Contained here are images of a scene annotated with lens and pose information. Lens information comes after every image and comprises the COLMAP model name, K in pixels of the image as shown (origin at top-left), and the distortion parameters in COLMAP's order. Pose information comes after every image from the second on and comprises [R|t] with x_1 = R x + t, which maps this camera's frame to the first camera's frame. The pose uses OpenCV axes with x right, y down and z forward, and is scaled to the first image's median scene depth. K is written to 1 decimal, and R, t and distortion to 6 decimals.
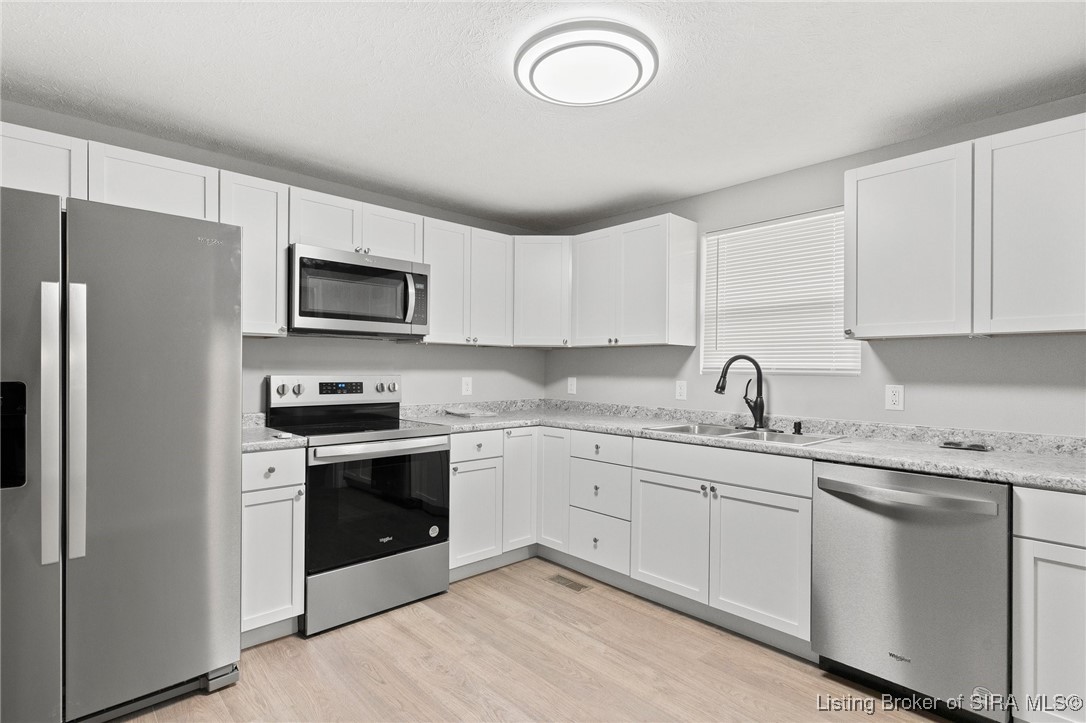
lens RADIAL K [[542.7, 0, 542.6], [0, 542.7, 364.8], [0, 0, 1]] dist [0.004219, 0.000865]
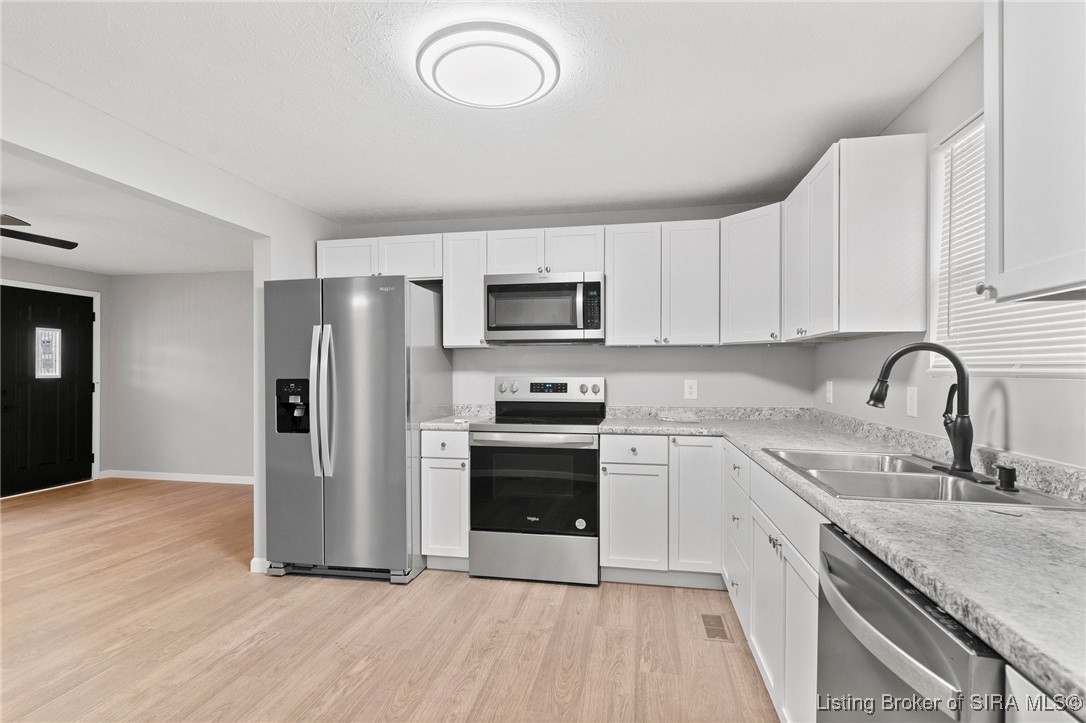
lens RADIAL K [[542.7, 0, 538.3], [0, 542.7, 367.7], [0, 0, 1]] dist [0.004219, 0.000865]
pose [[0.580762, -0.011911, -0.813986, 0.595025], [0.009705, 0.999923, -0.007708, 0.008462], [0.814015, -0.003424, 0.580833, 0.306507]]
